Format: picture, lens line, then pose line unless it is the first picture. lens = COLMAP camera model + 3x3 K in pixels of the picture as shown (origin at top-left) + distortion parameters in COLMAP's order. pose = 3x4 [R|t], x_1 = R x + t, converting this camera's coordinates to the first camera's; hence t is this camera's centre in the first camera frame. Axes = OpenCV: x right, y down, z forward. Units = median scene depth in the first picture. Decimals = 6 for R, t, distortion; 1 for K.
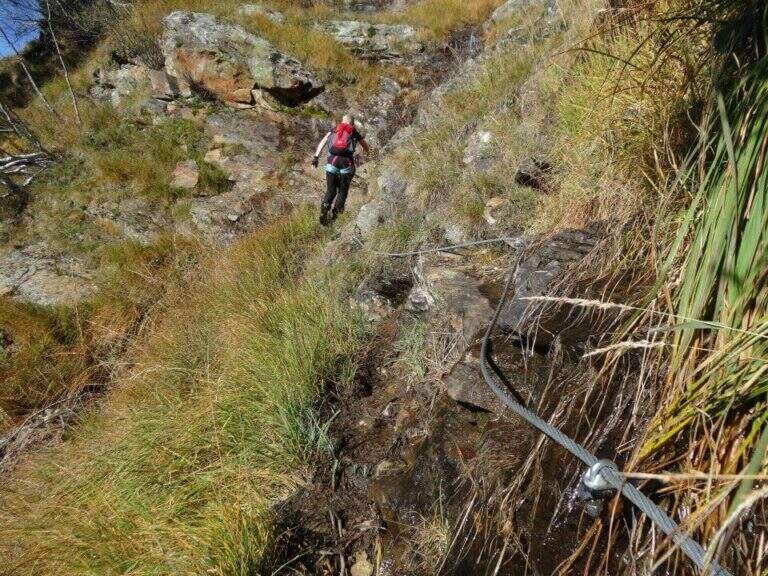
lens RADIAL K [[747.3, 0, 384.0], [0, 747.3, 288.0], [0, 0, 1]] dist [0.004464, 0.004206]
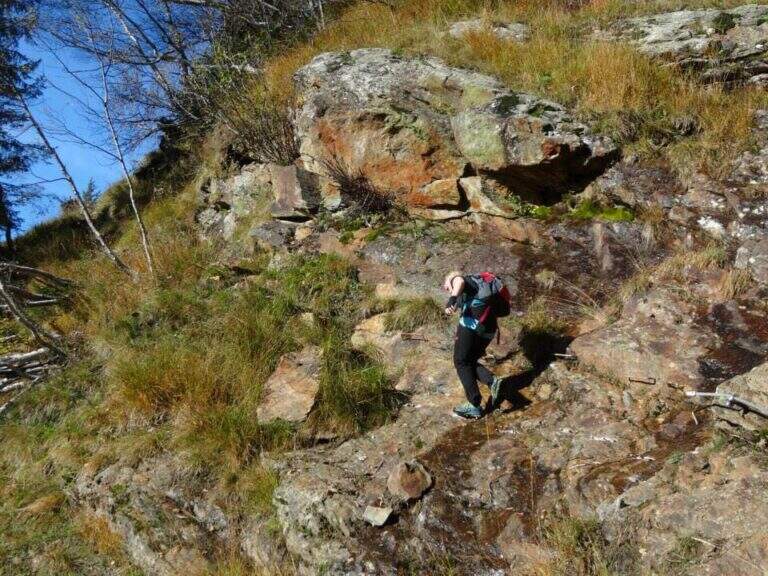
lens RADIAL K [[747.3, 0, 384.0], [0, 747.3, 288.0], [0, 0, 1]] dist [0.004464, 0.004206]
pose [[0.914751, -0.069829, -0.397937, -0.038234], [0.015687, 0.990346, -0.137725, -0.133132], [0.403713, 0.119741, 0.907016, 0.563287]]
